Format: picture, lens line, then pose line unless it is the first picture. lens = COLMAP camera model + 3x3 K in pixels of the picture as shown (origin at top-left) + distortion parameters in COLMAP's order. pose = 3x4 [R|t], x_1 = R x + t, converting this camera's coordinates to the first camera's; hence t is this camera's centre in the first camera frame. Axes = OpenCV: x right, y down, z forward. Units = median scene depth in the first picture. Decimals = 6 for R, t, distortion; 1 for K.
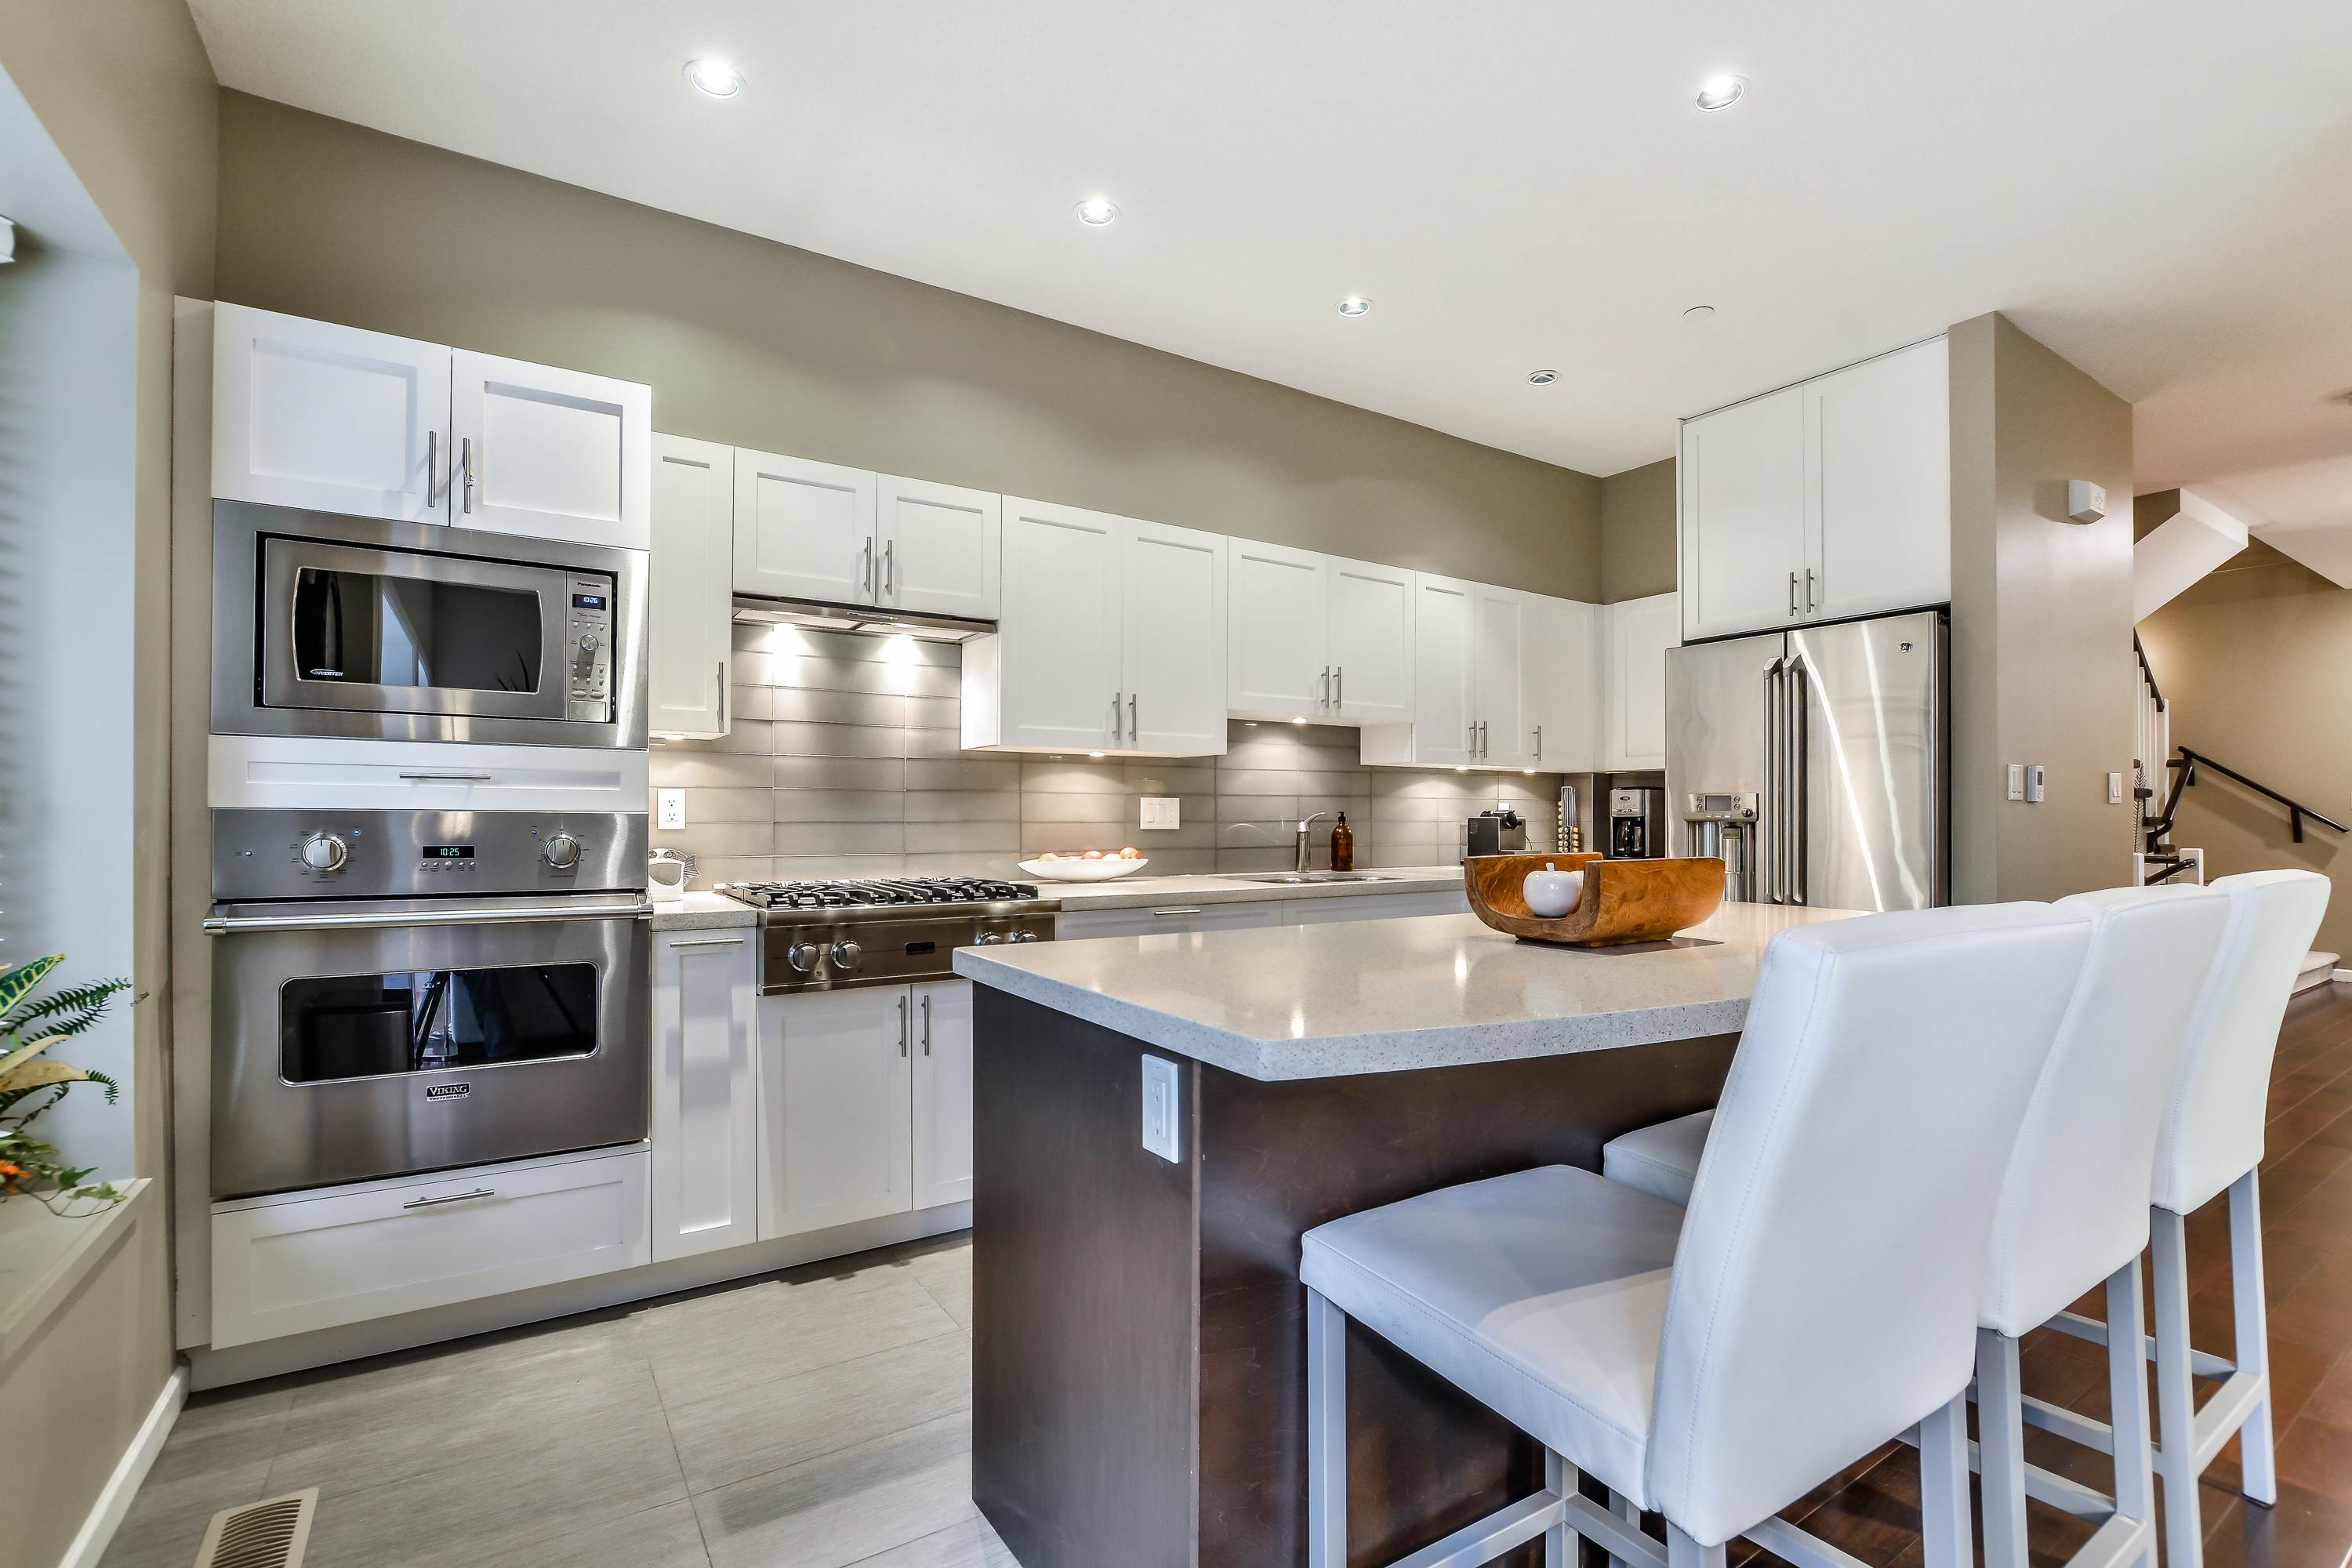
lens RADIAL K [[1026.6, 0, 1176.0], [0, 1026.6, 797.4], [0, 0, 1]] dist [-0.033681, 0.010140]
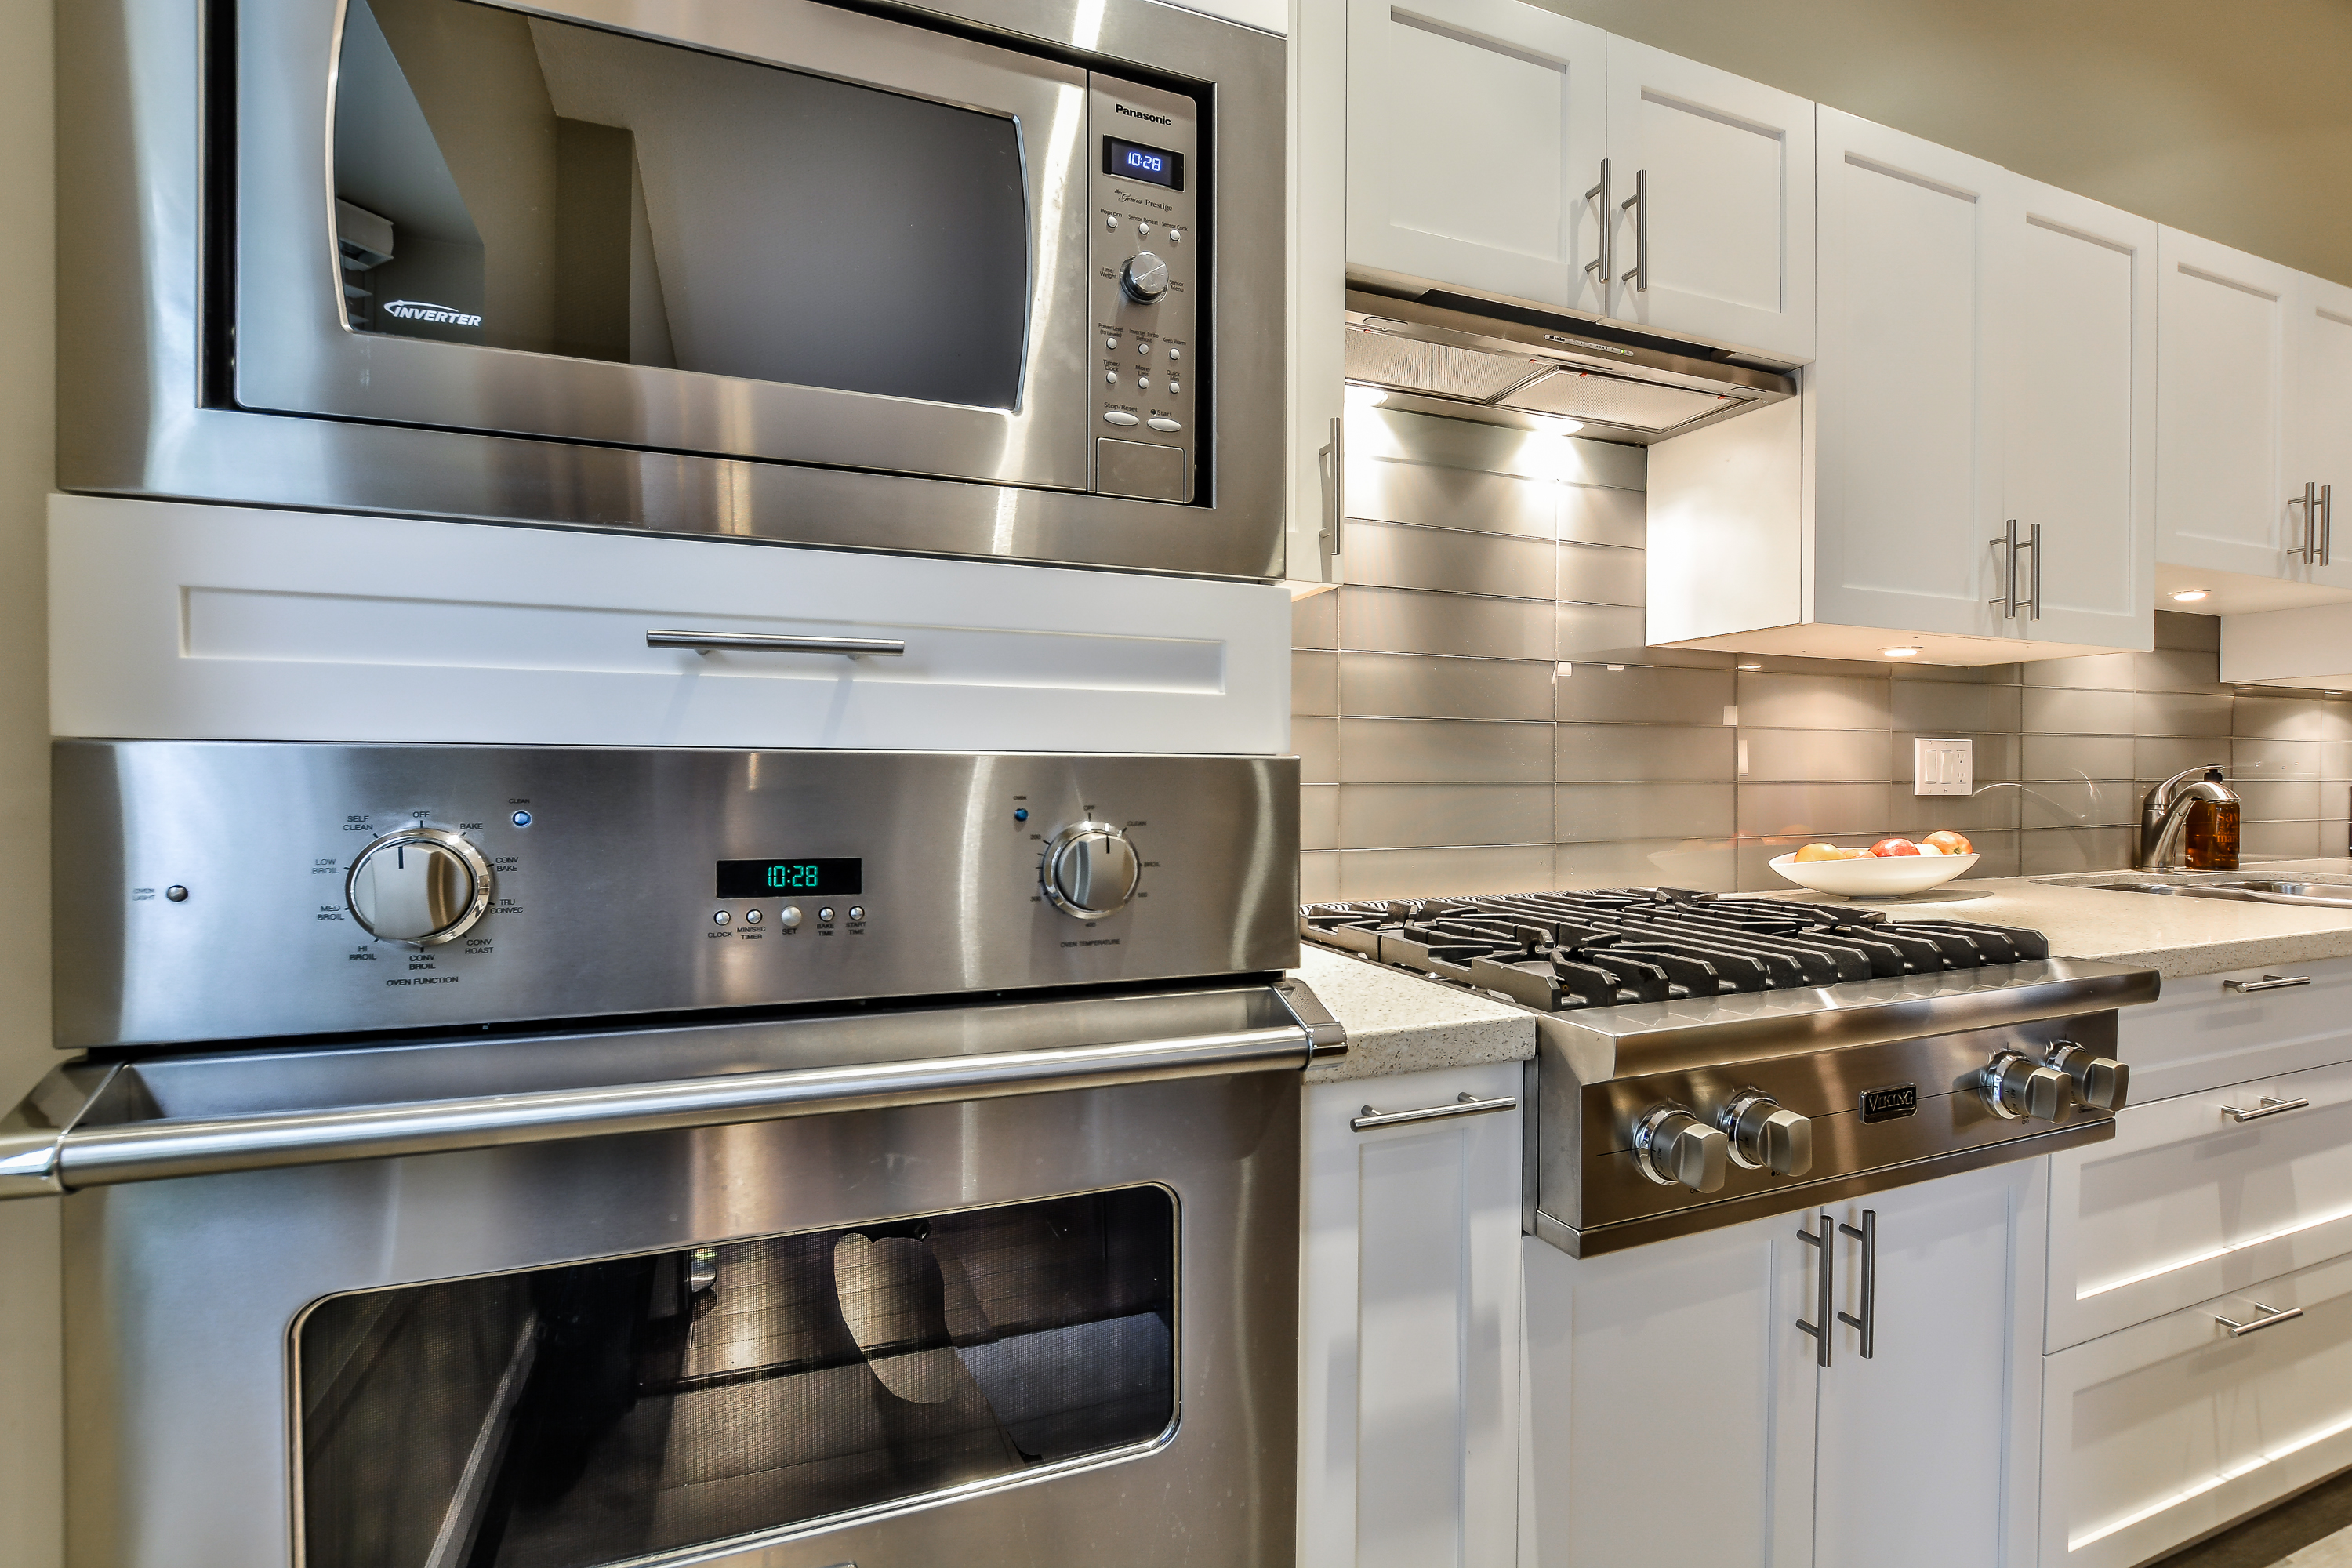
lens RADIAL K [[1005.4, 0, 1221.6], [0, 1005.4, 786.8], [0, 0, 1]] dist [-0.014744, -0.000278]
pose [[0.980581, 0.000687, -0.196113, -0.361570], [0.004843, 0.999604, 0.027715, 0.011623], [0.196054, -0.028126, 0.980190, 0.495502]]
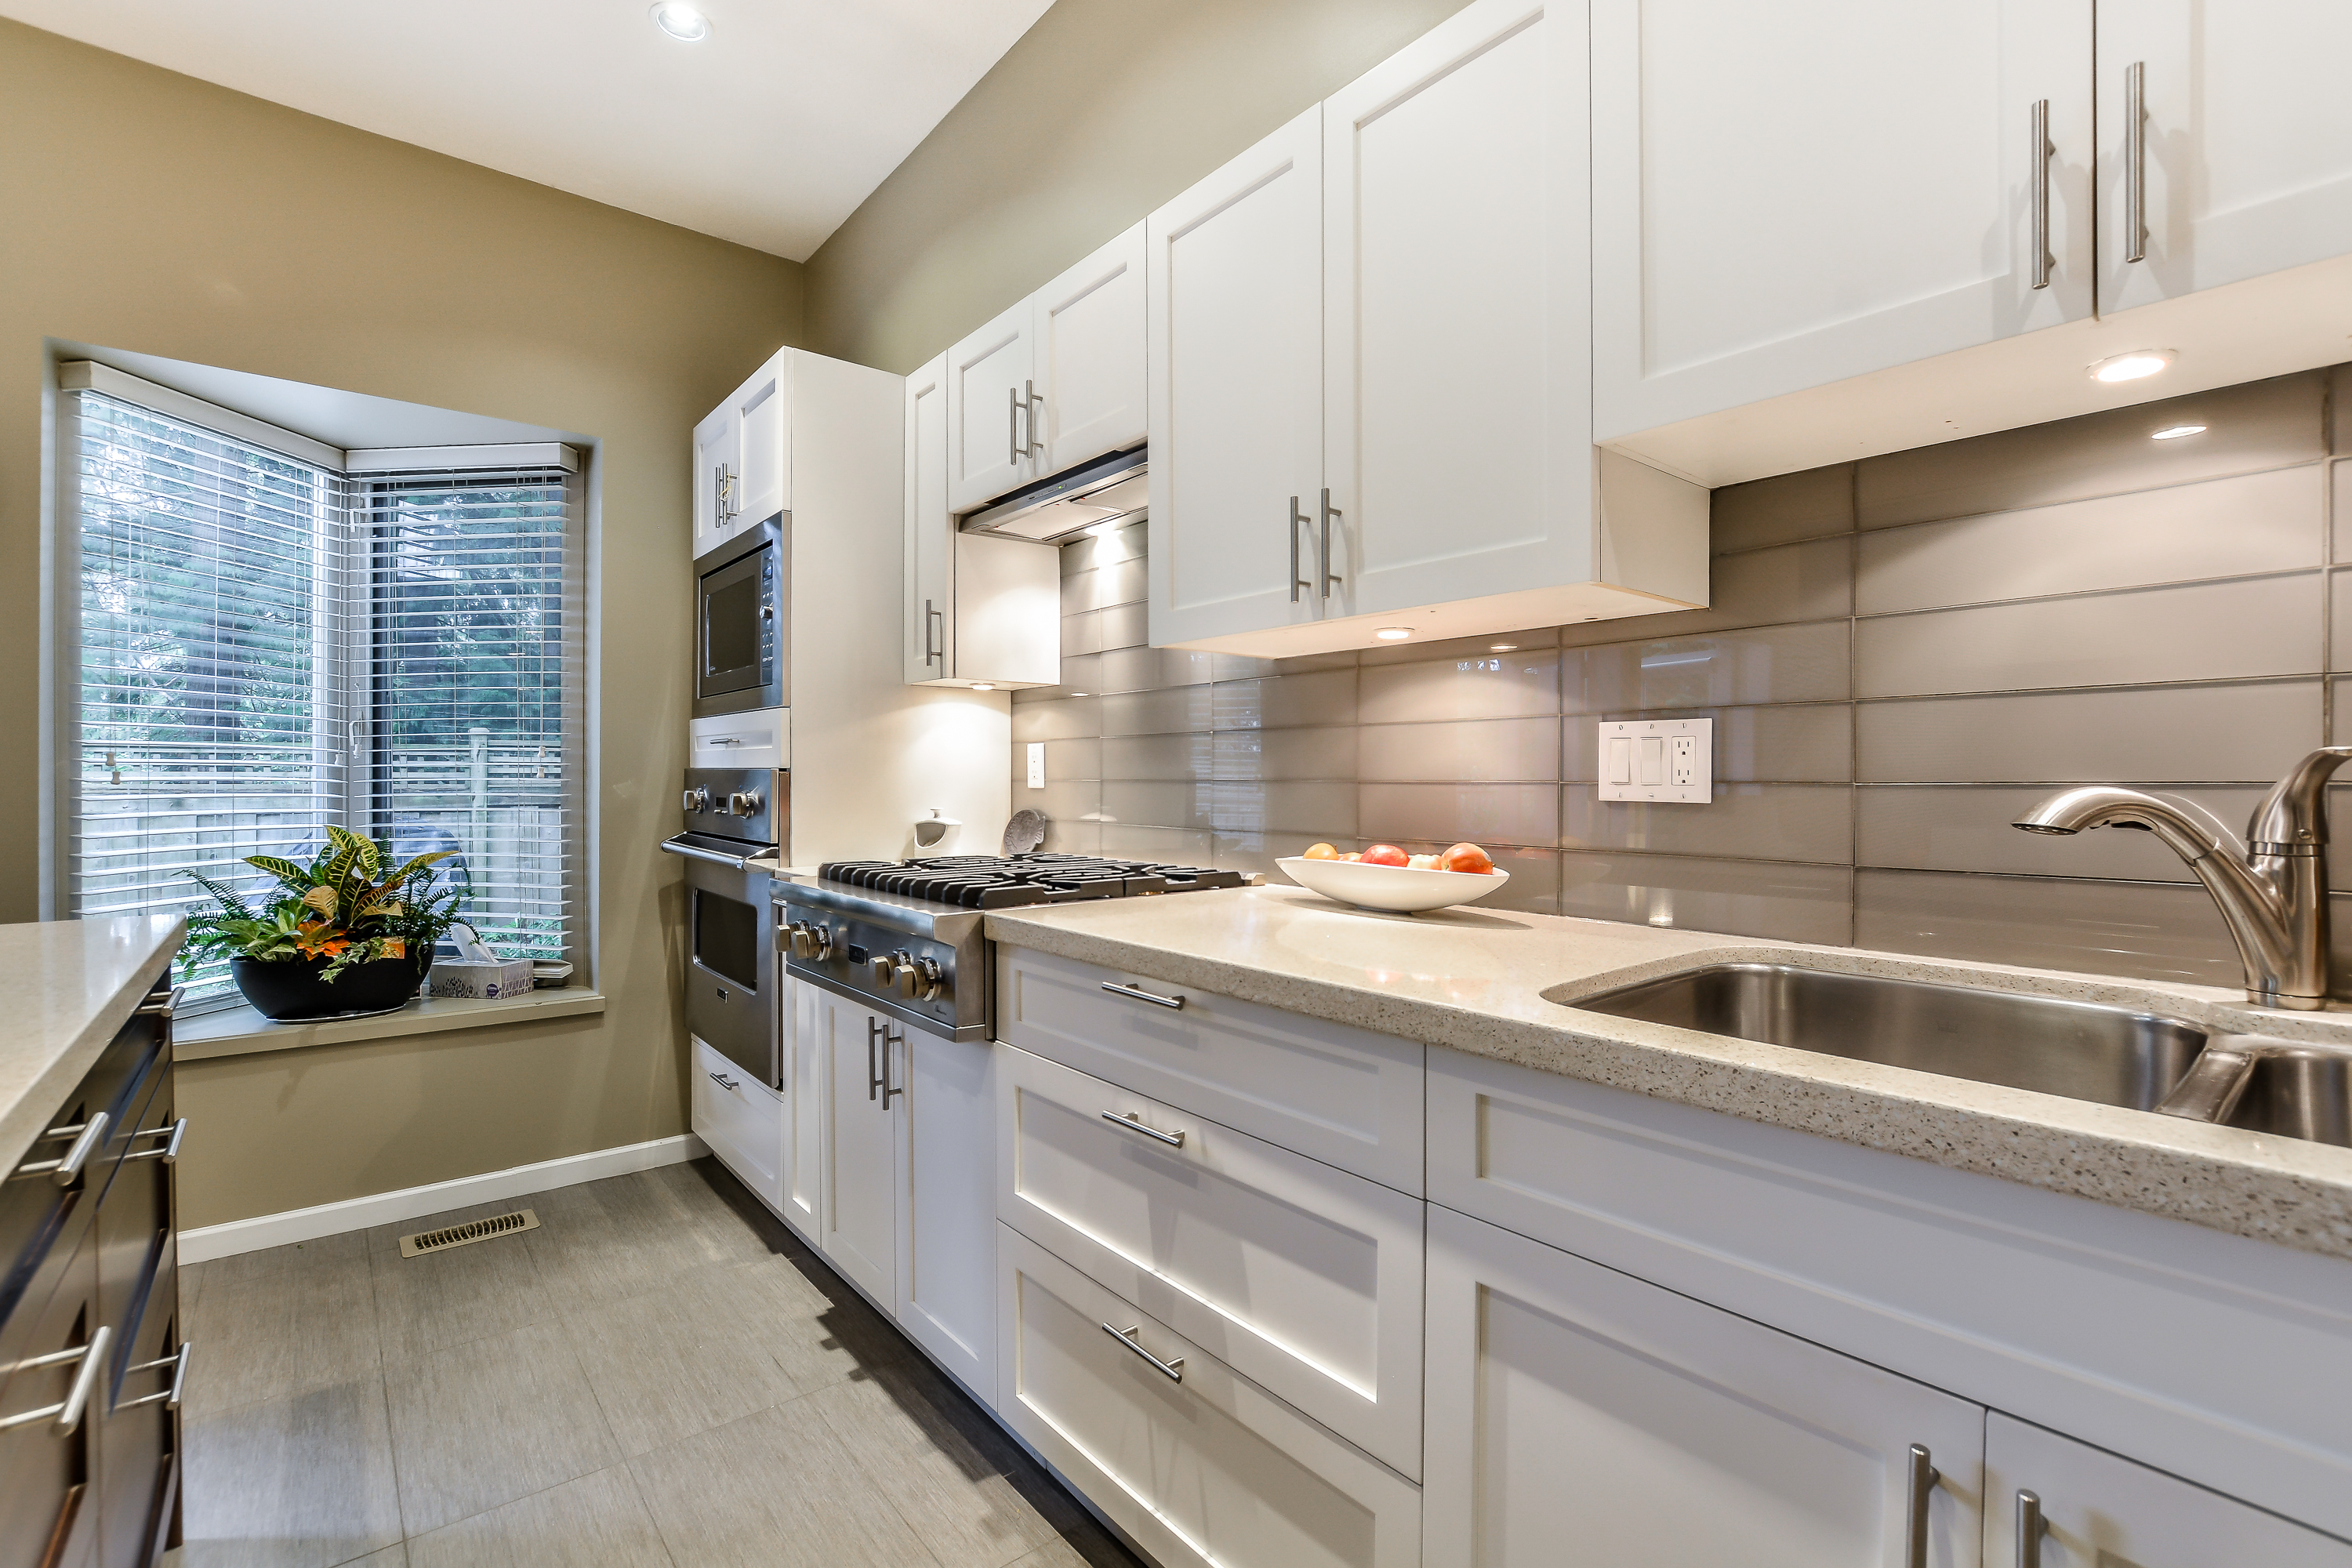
lens RADIAL K [[1062.7, 0, 1176.0], [0, 1062.7, 784.0], [0, 0, 1]] dist [-0.019728, -0.000065]
pose [[0.119203, 0.004700, -0.992859, 0.437677], [0.017311, 0.999827, 0.006811, 0.022658], [0.992719, -0.017999, 0.119101, 0.968737]]
